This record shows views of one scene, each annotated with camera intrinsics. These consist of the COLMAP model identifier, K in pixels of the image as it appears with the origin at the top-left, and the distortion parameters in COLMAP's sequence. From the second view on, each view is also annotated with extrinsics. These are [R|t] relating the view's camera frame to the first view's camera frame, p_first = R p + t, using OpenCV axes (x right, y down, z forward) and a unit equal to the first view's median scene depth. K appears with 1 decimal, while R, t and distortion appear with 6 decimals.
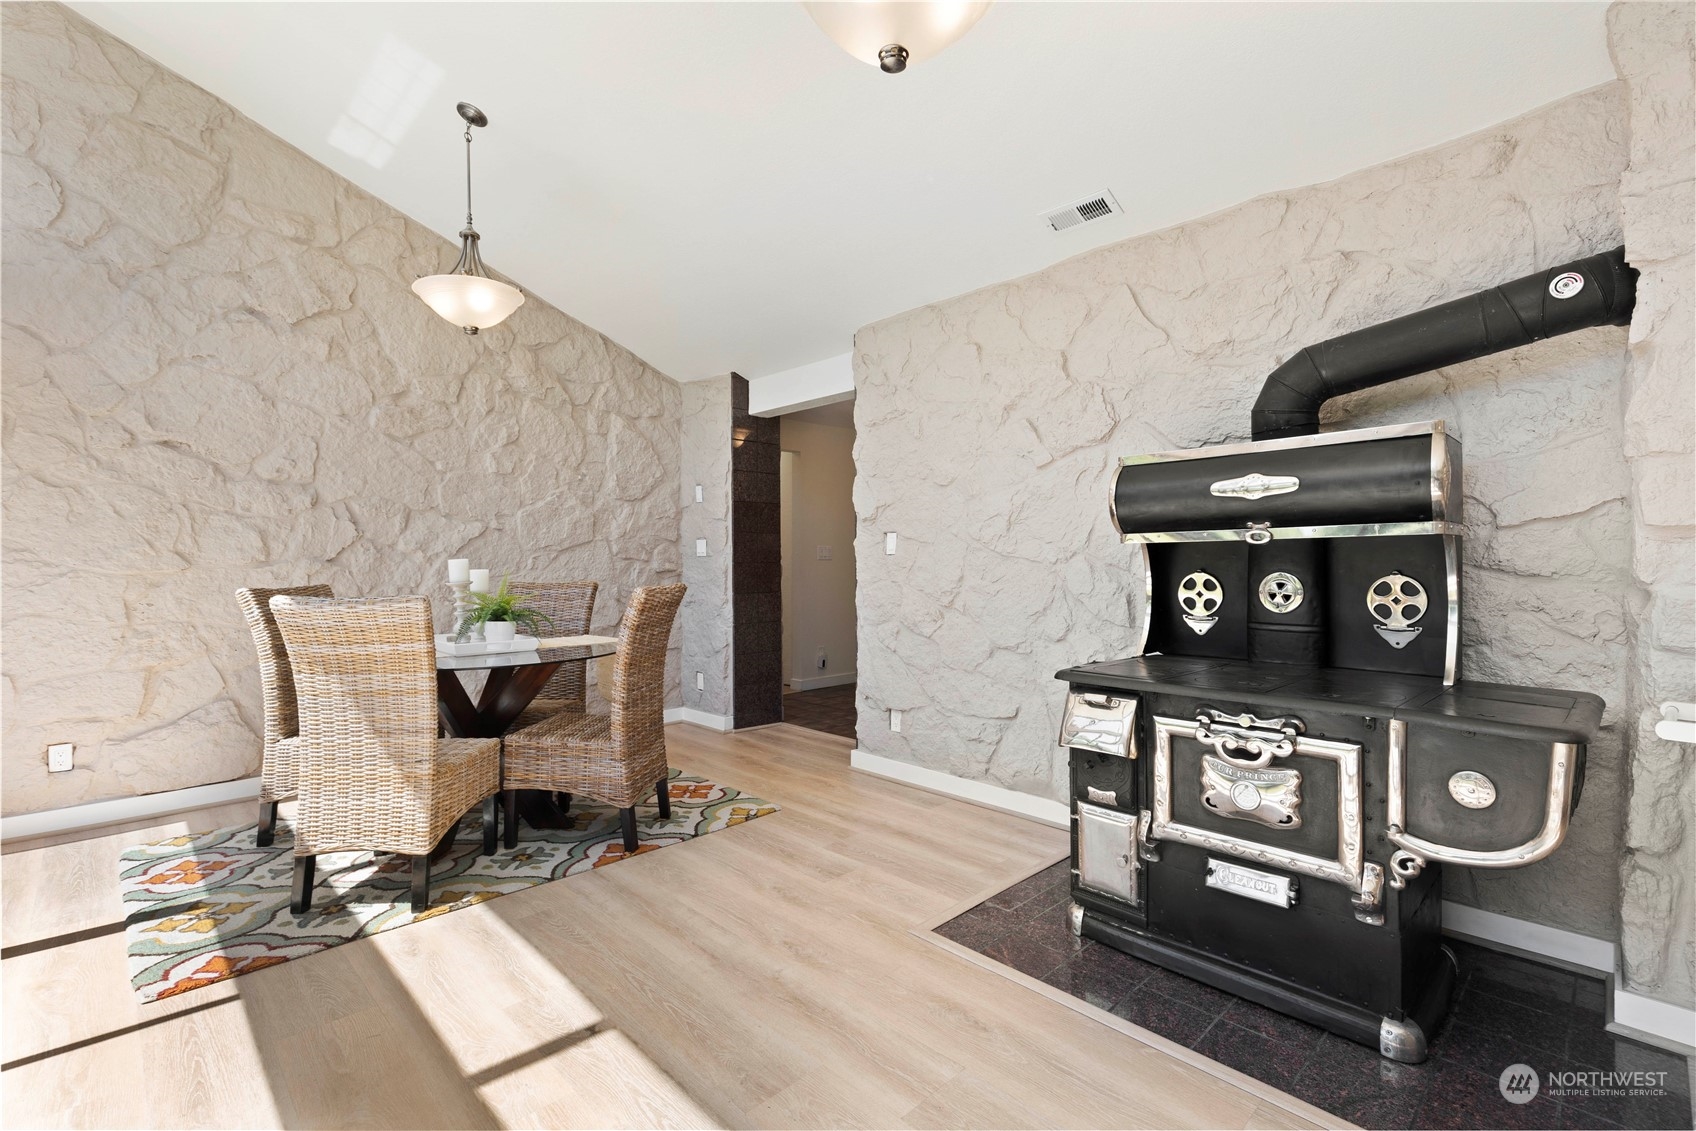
lens RADIAL K [[763.5, 0, 844.0], [0, 763.5, 562.6], [0, 0, 1]] dist [0.012767, -0.003991]
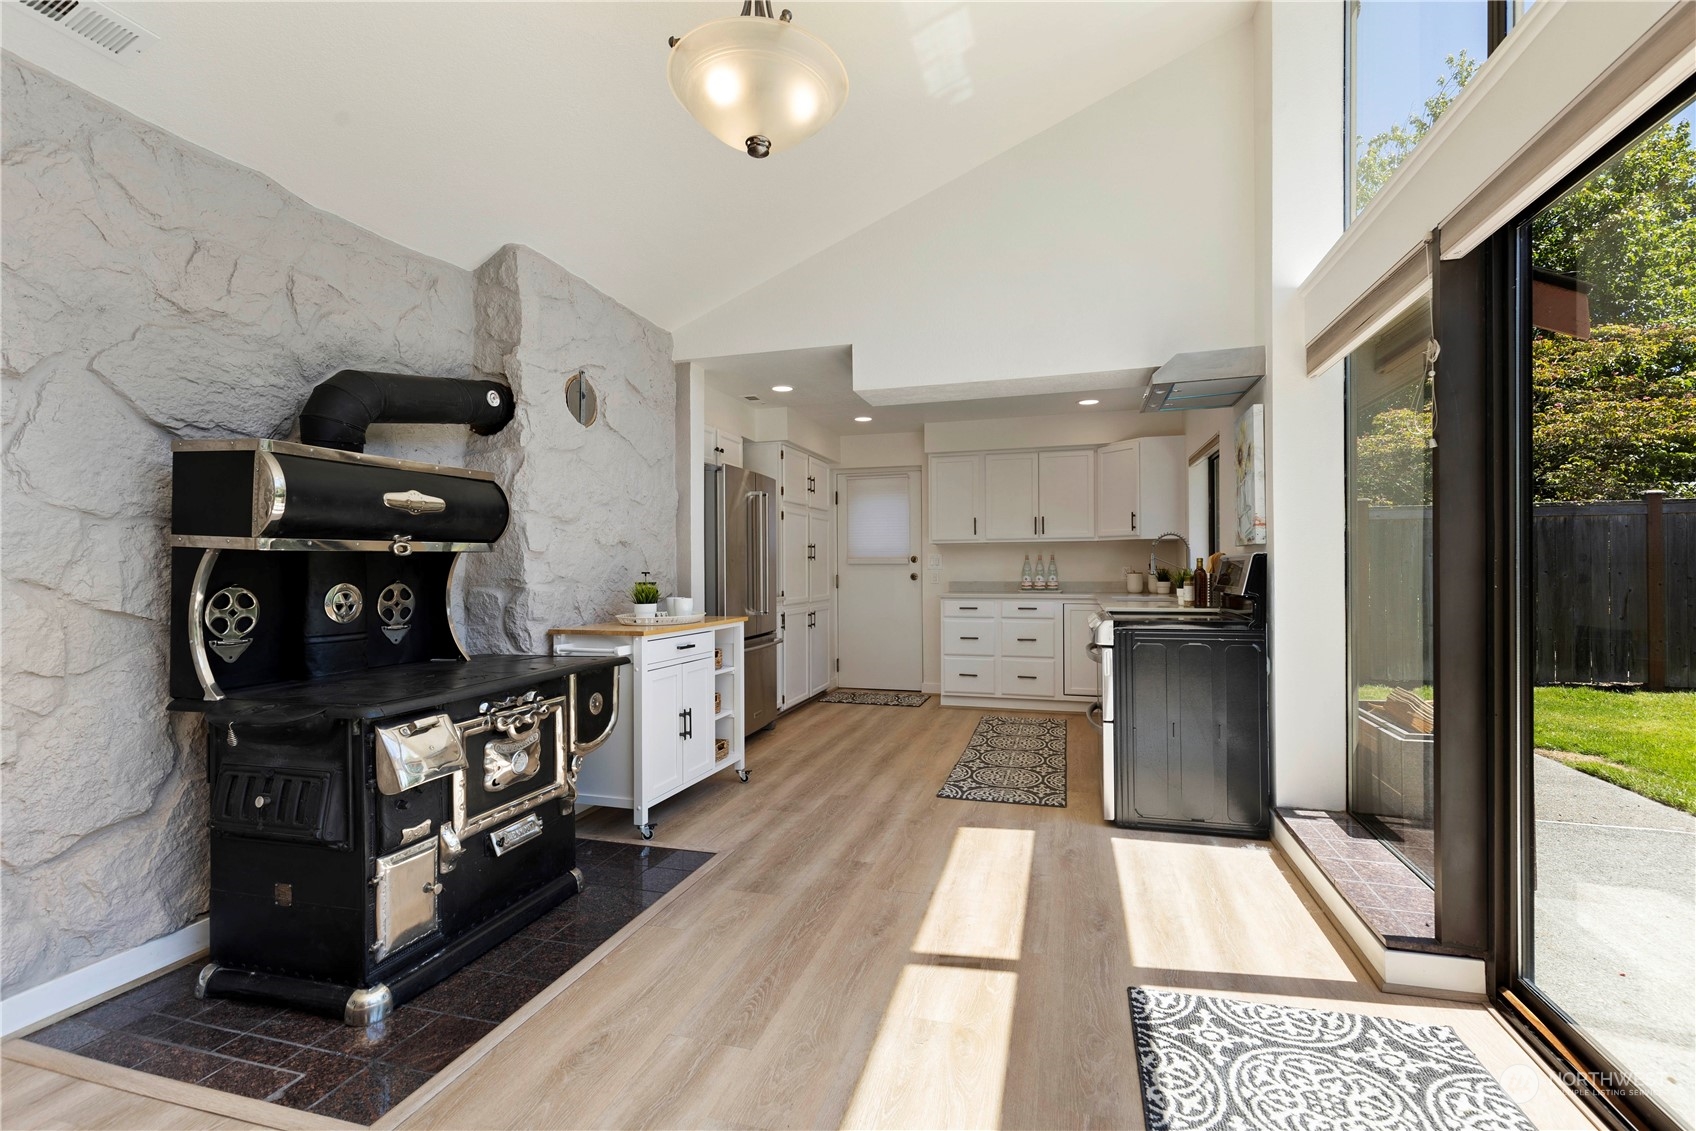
lens RADIAL K [[775.4, 0, 848.0], [0, 775.4, 565.5], [0, 0, 1]] dist [0.003596, -0.000285]
pose [[-0.496002, 0.008316, 0.868281, -0.437294], [0.010648, 0.999937, -0.003495, -0.000138], [-0.868256, 0.007512, -0.496060, 0.620278]]
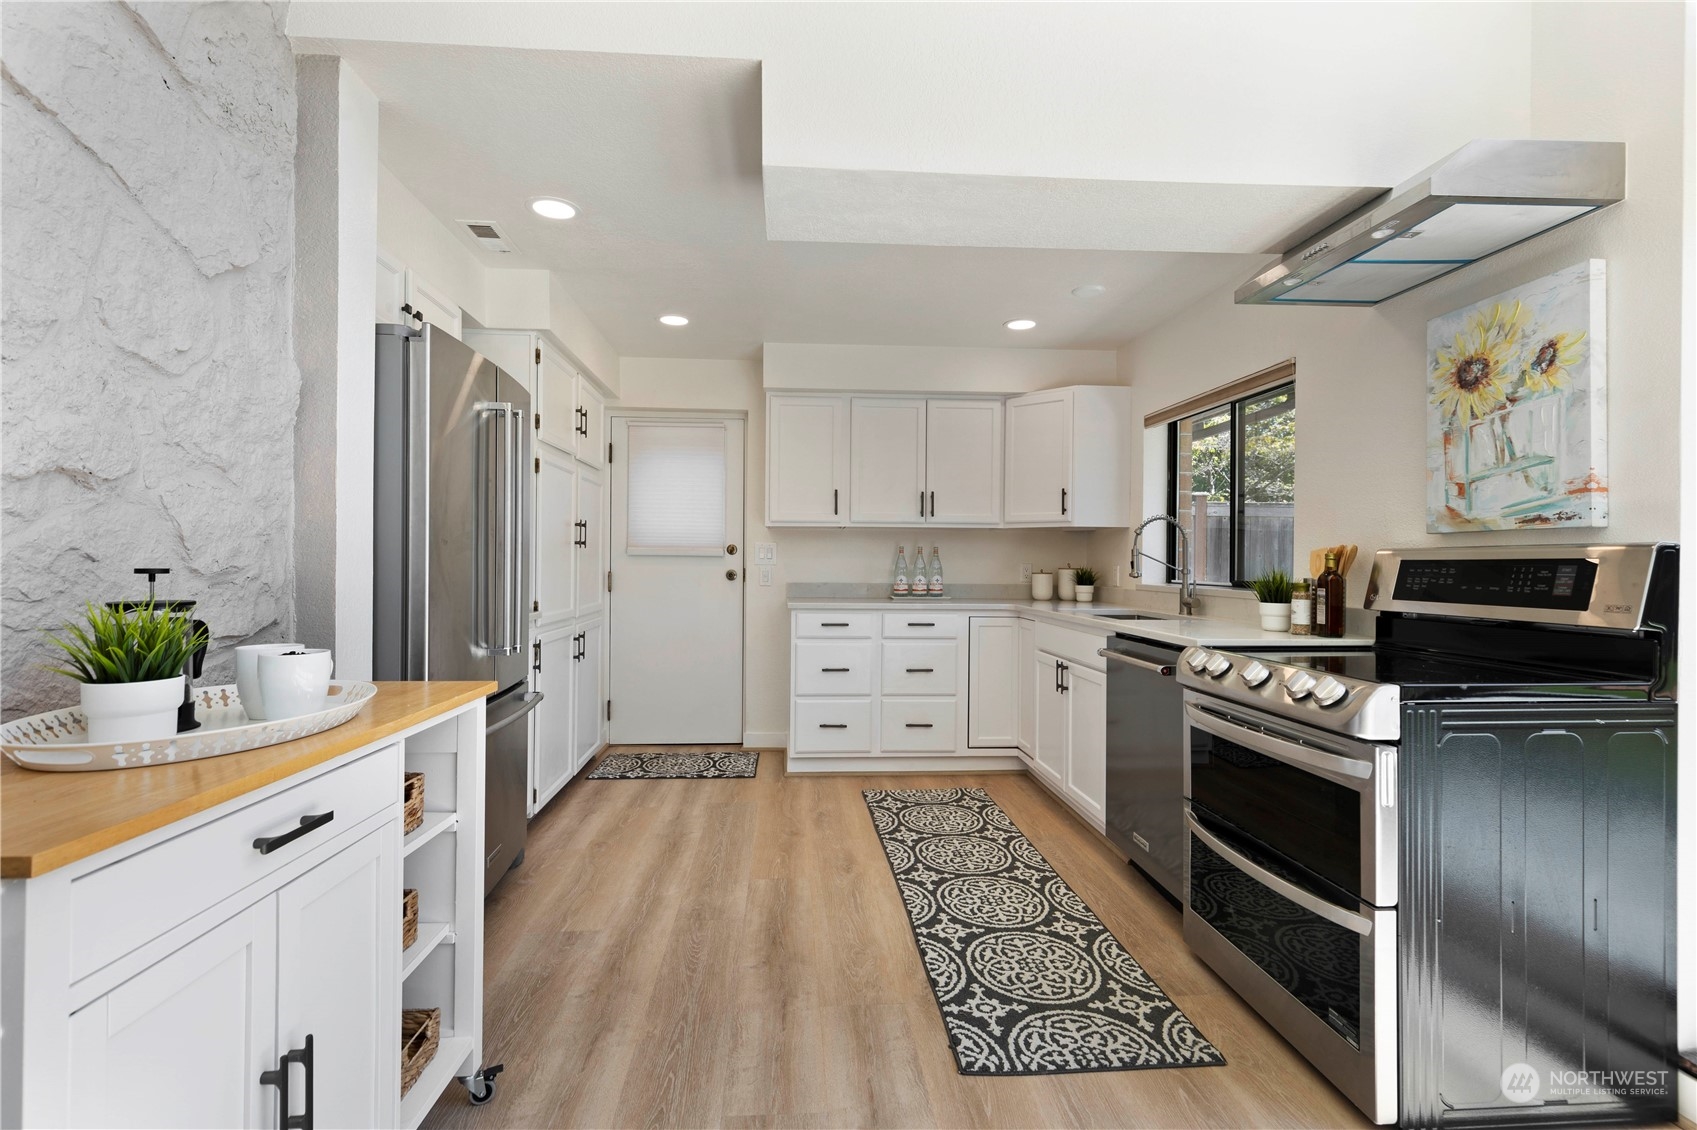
lens RADIAL K [[779.0, 0, 846.6], [0, 779.0, 561.9], [0, 0, 1]] dist [0.006837, -0.000644]
pose [[-0.770099, -0.002150, 0.637920, 0.167395], [-0.002260, 0.999997, 0.000641, -0.001275], [-0.637920, -0.000948, -0.770102, 0.408338]]
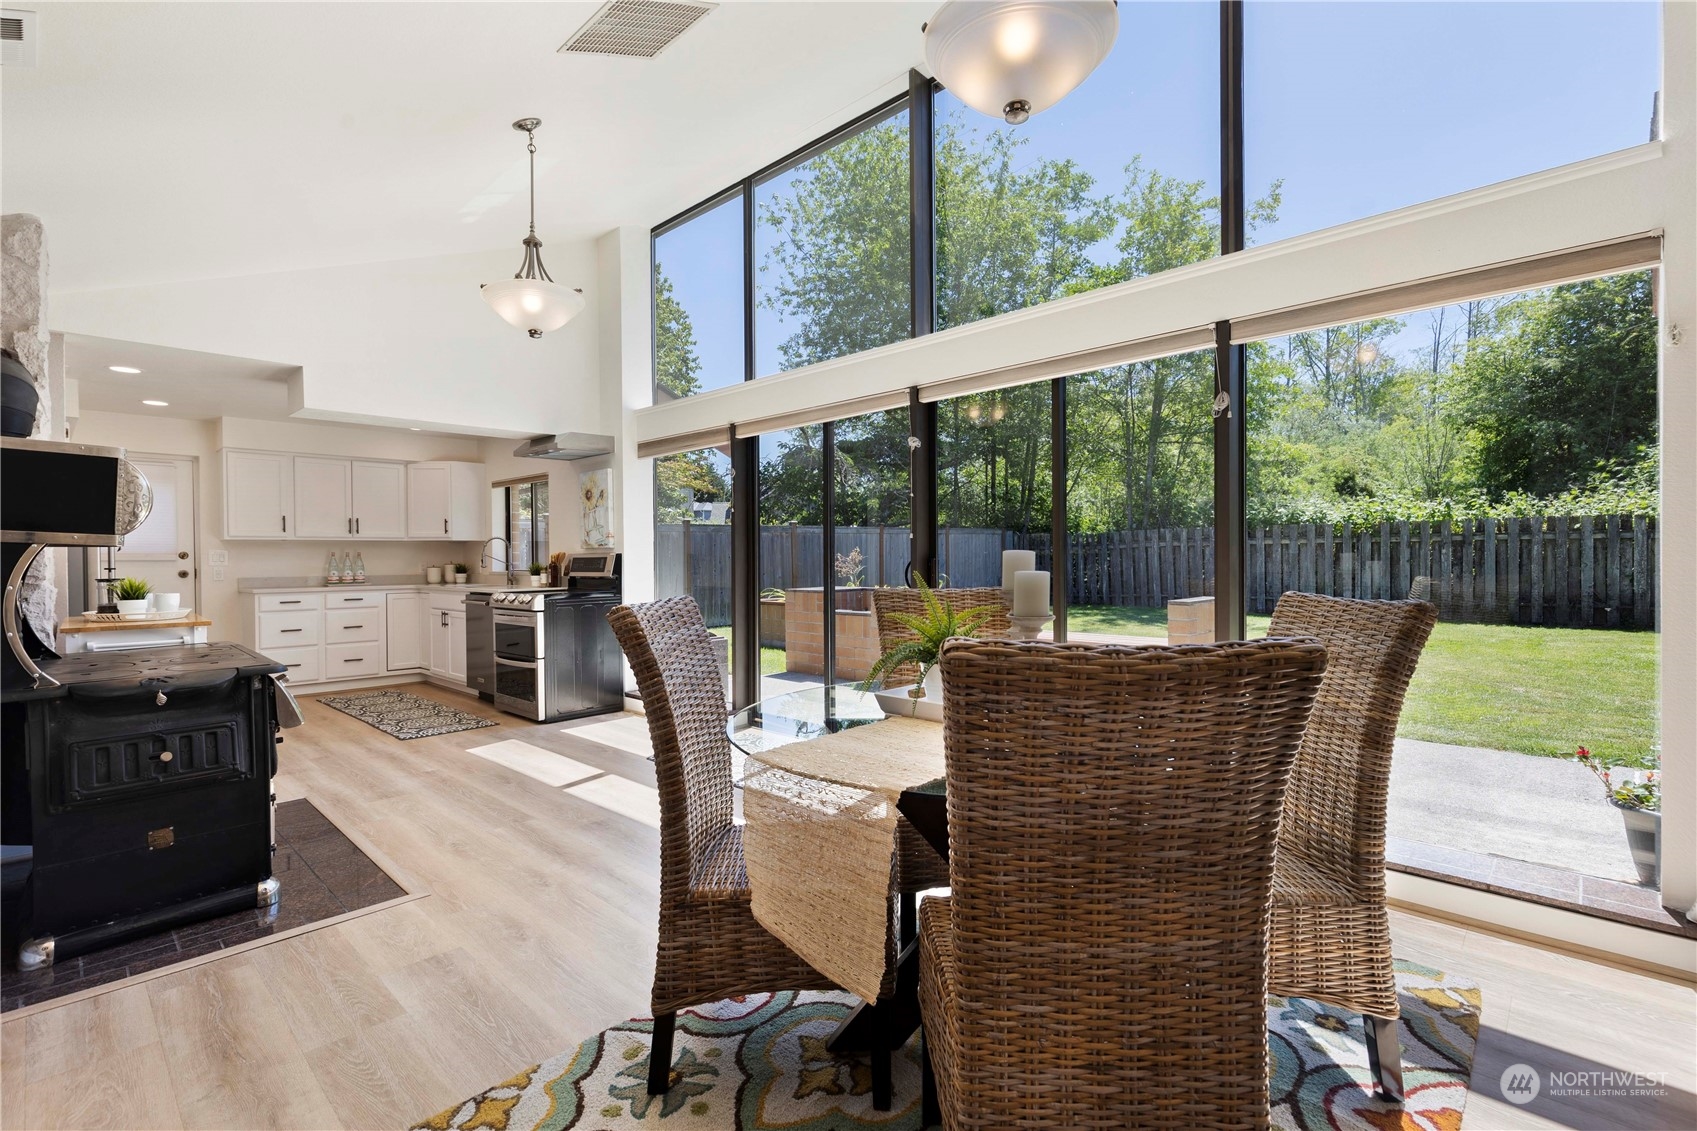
lens RADIAL K [[763.9, 0, 844.5], [0, 763.9, 562.6], [0, 0, 1]] dist [0.012767, -0.003991]
pose [[-0.999169, 0.013825, -0.038347, -0.307322], [0.013423, 0.999852, 0.010726, -0.002837], [0.038490, 0.010202, -0.999207, 1.359446]]
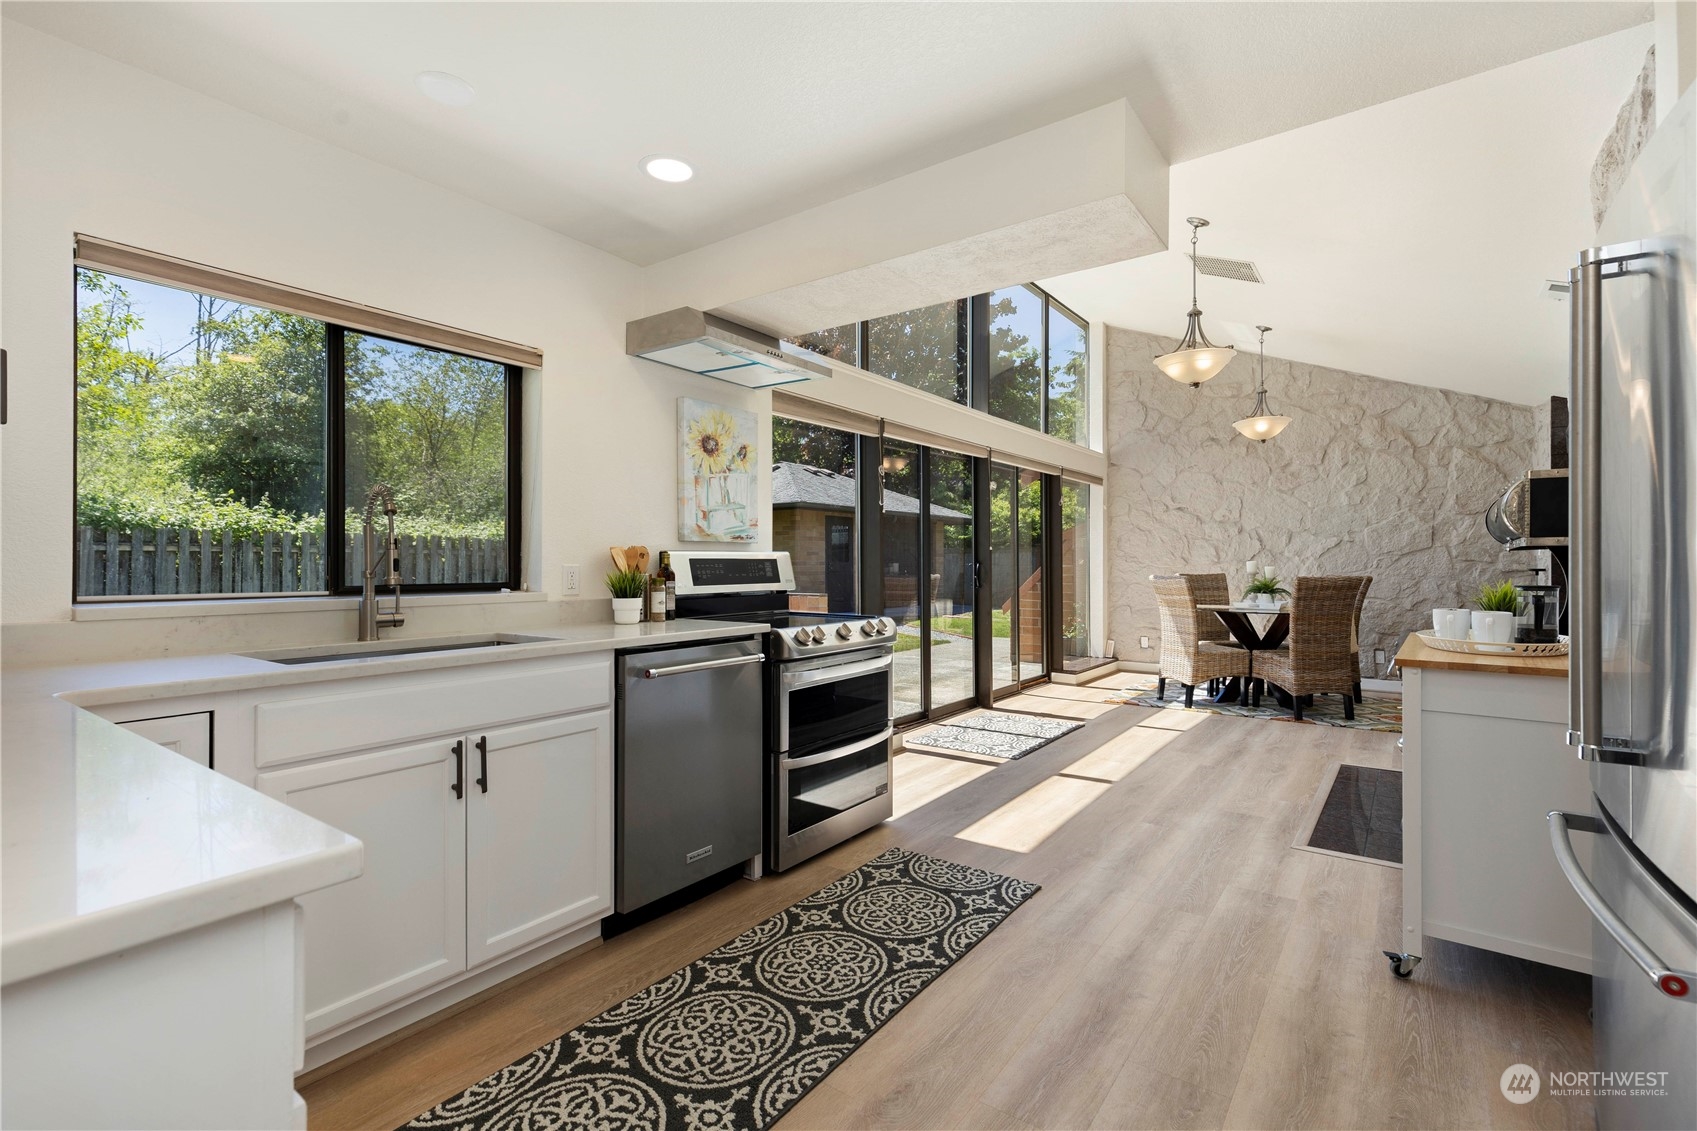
lens RADIAL K [[774.5, 0, 846.6], [0, 774.5, 561.6], [0, 0, 1]] dist [0.009881, -0.002041]
pose [[0.170503, 0.002737, -0.985353, 1.115276], [-0.004071, 0.999990, 0.002074, -0.002629], [0.985349, 0.003658, 0.170513, -0.312956]]
